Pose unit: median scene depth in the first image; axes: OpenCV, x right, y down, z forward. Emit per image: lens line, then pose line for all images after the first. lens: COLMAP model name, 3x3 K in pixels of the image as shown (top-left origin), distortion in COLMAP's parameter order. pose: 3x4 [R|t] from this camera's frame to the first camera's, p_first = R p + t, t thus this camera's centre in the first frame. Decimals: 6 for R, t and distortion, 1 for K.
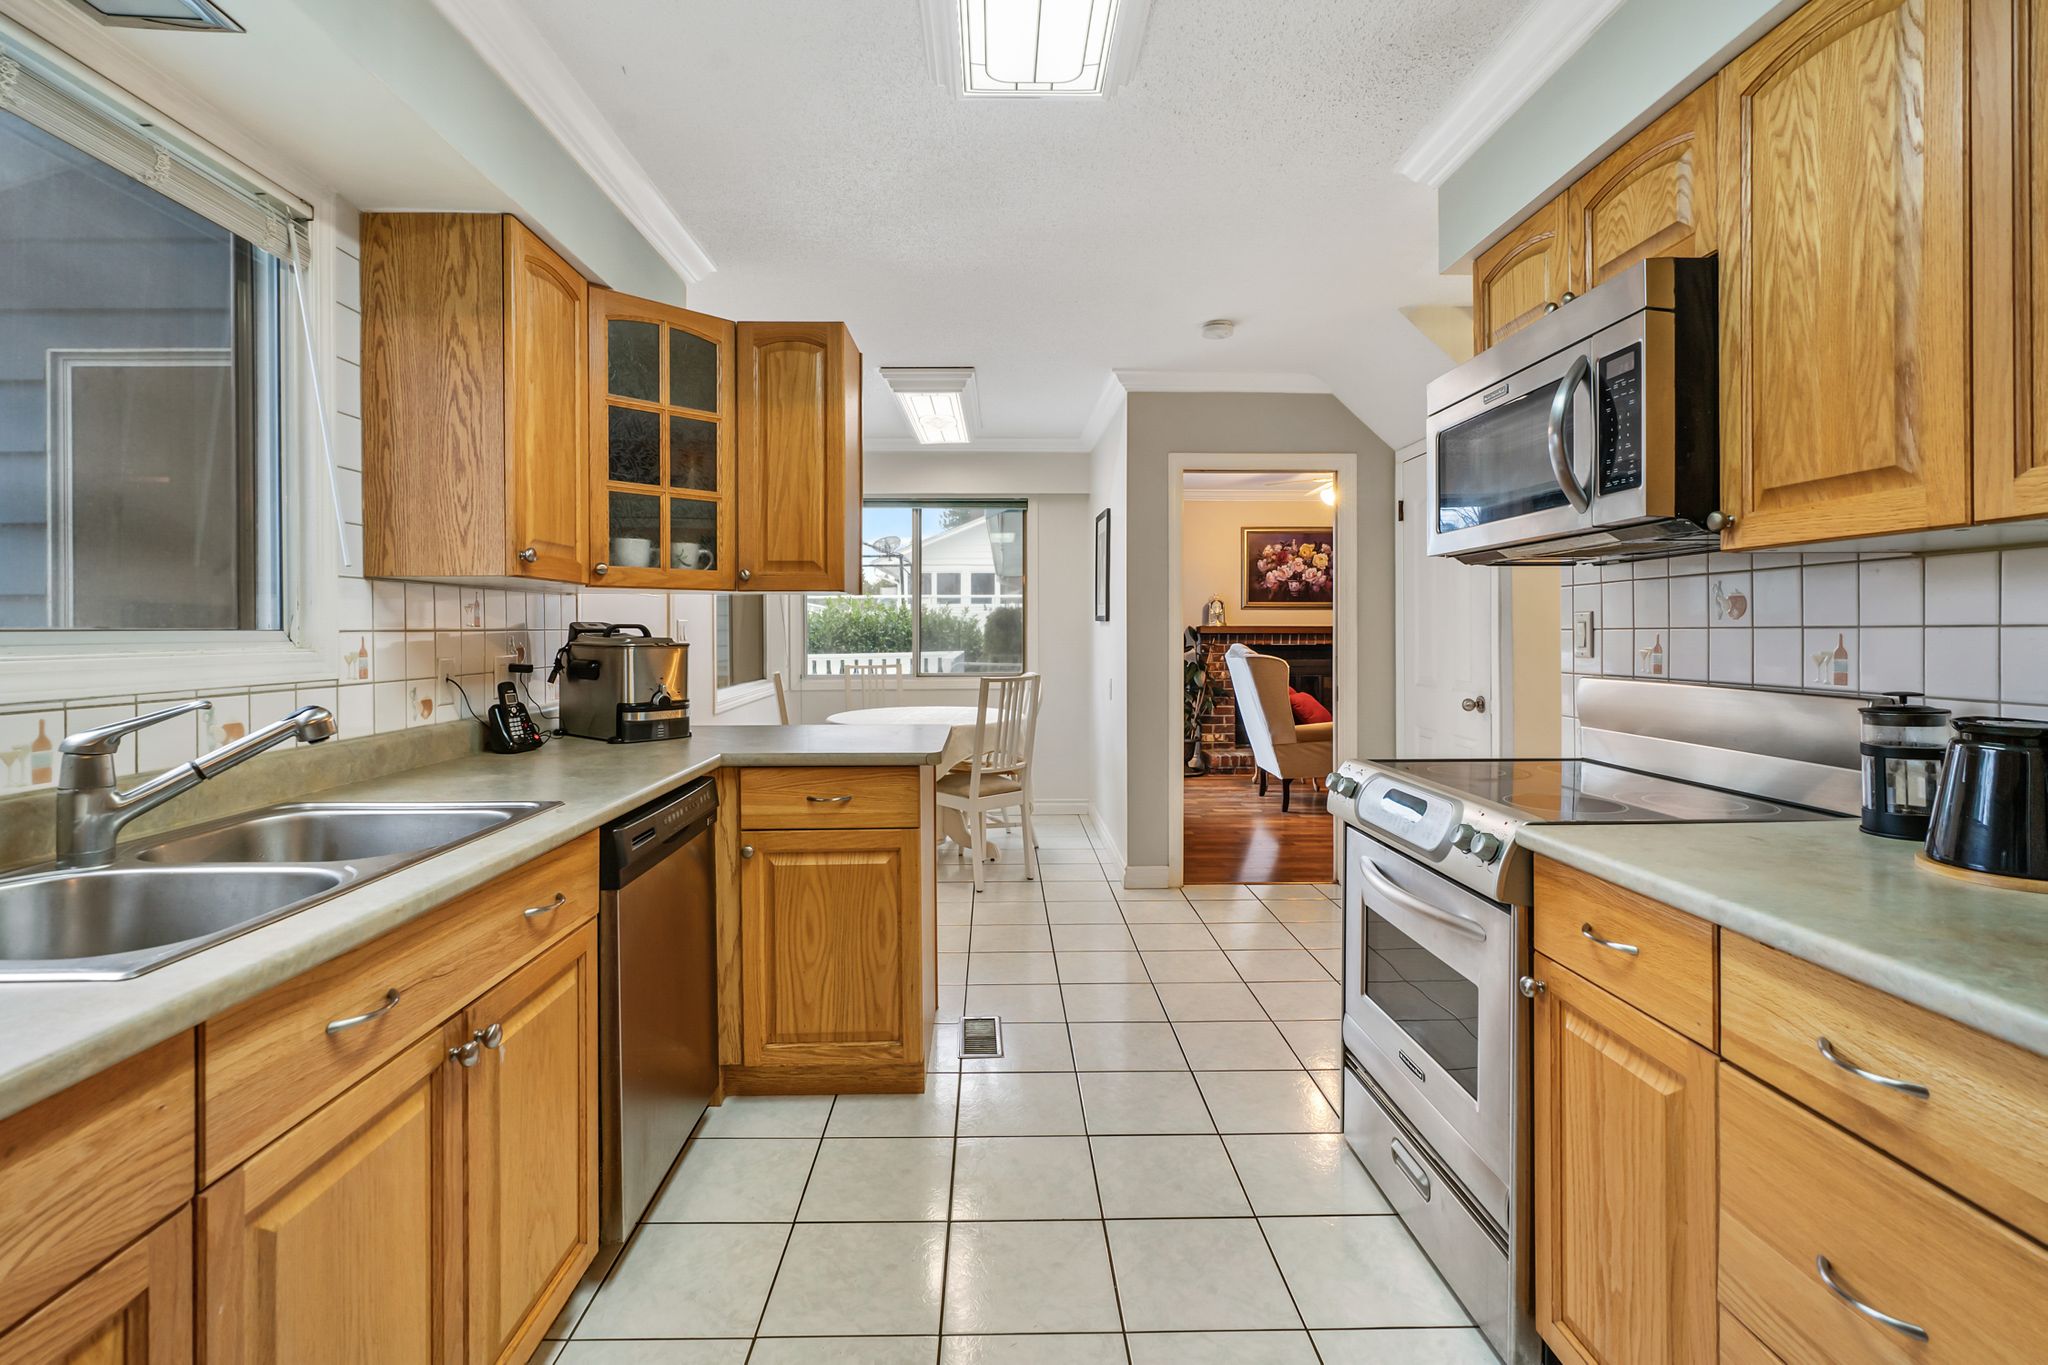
lens RADIAL K [[927.5, 0, 1002.7], [0, 927.5, 636.9], [0, 0, 1]] dist [-0.007723, 0.002186]
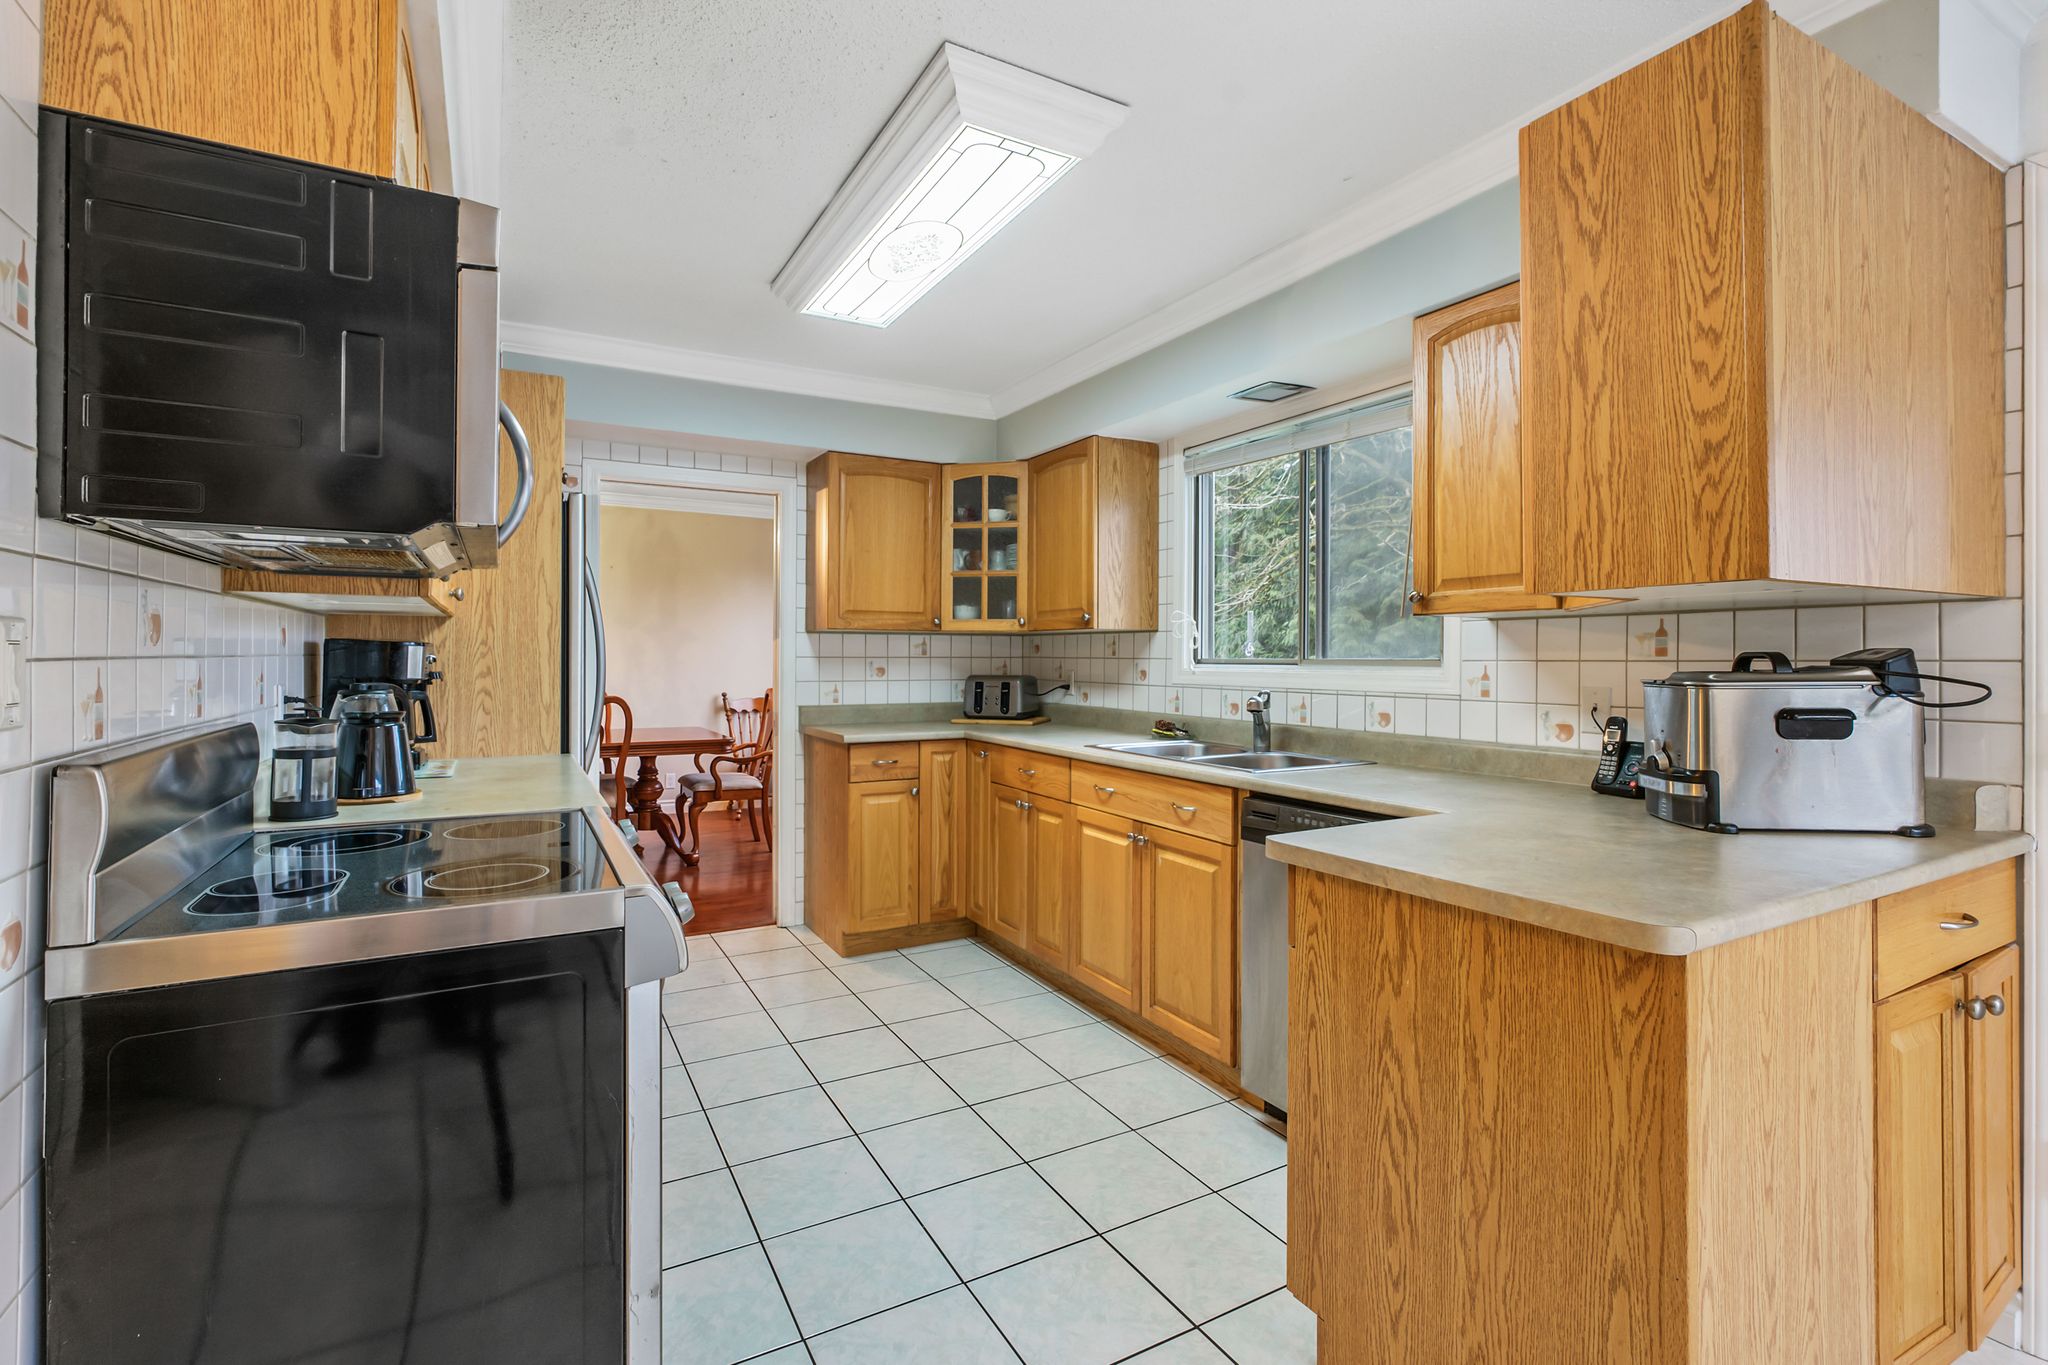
lens RADIAL K [[927.5, 0, 1033.1], [0, 927.5, 650.1], [0, 0, 1]] dist [-0.007723, 0.002186]
pose [[-0.871702, -0.004944, -0.490011, 0.630246], [-0.004772, 0.999987, -0.001600, -0.019947], [0.490012, 0.000944, -0.871715, 2.281534]]
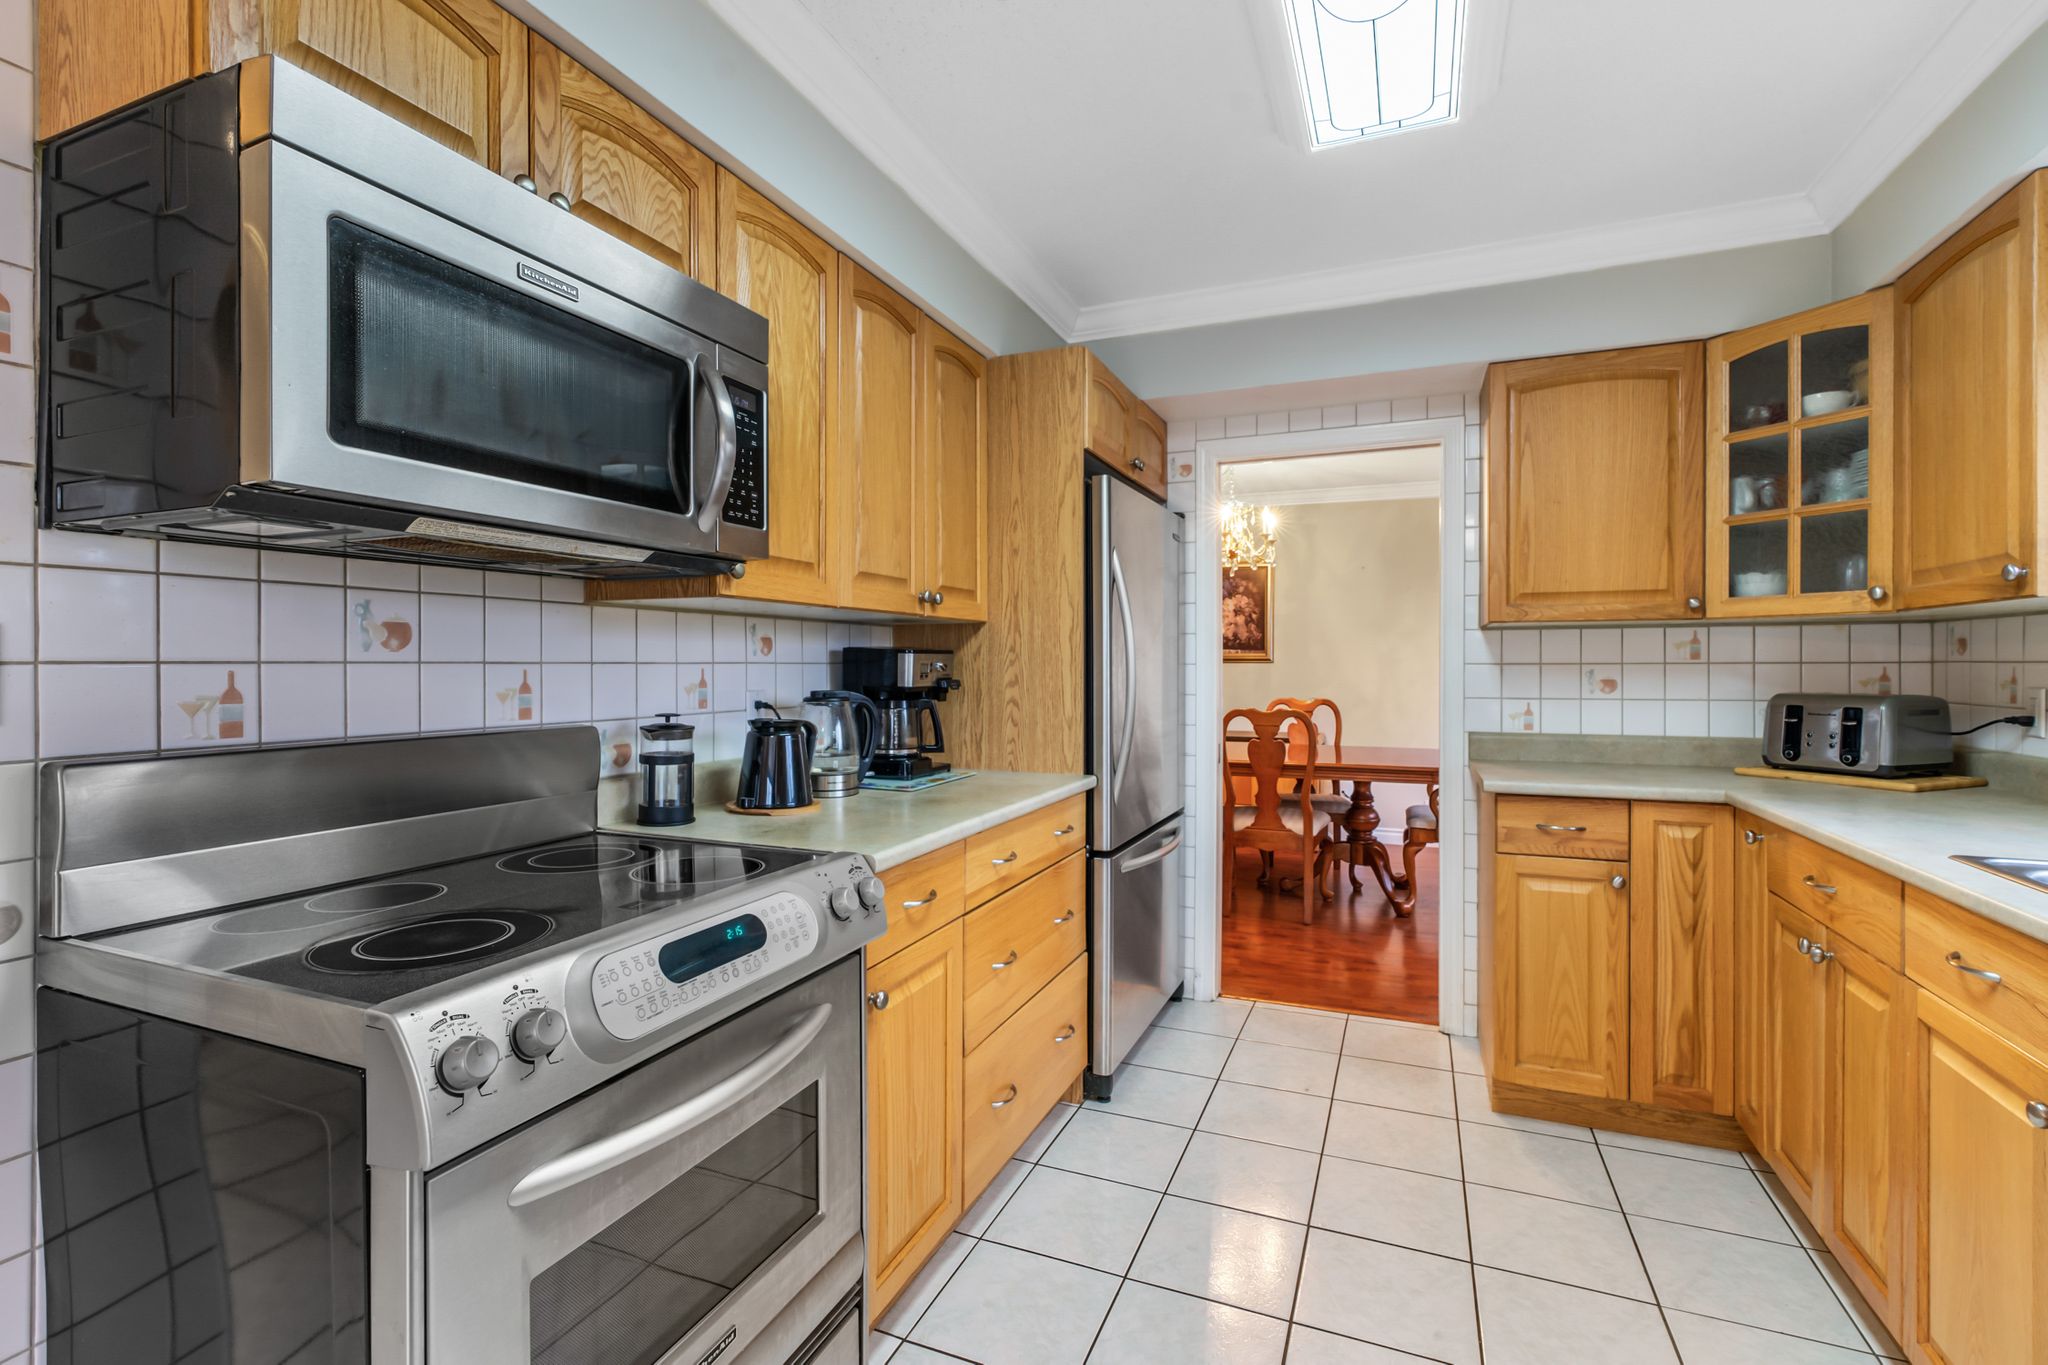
lens RADIAL K [[927.5, 0, 1016.0], [0, 927.5, 666.1], [0, 0, 1]] dist [-0.007723, 0.002186]
pose [[-0.919530, 0.003139, 0.393007, 0.007181], [0.005004, 0.999981, 0.003723, -0.008245], [-0.392988, 0.005390, -0.919528, 1.745472]]
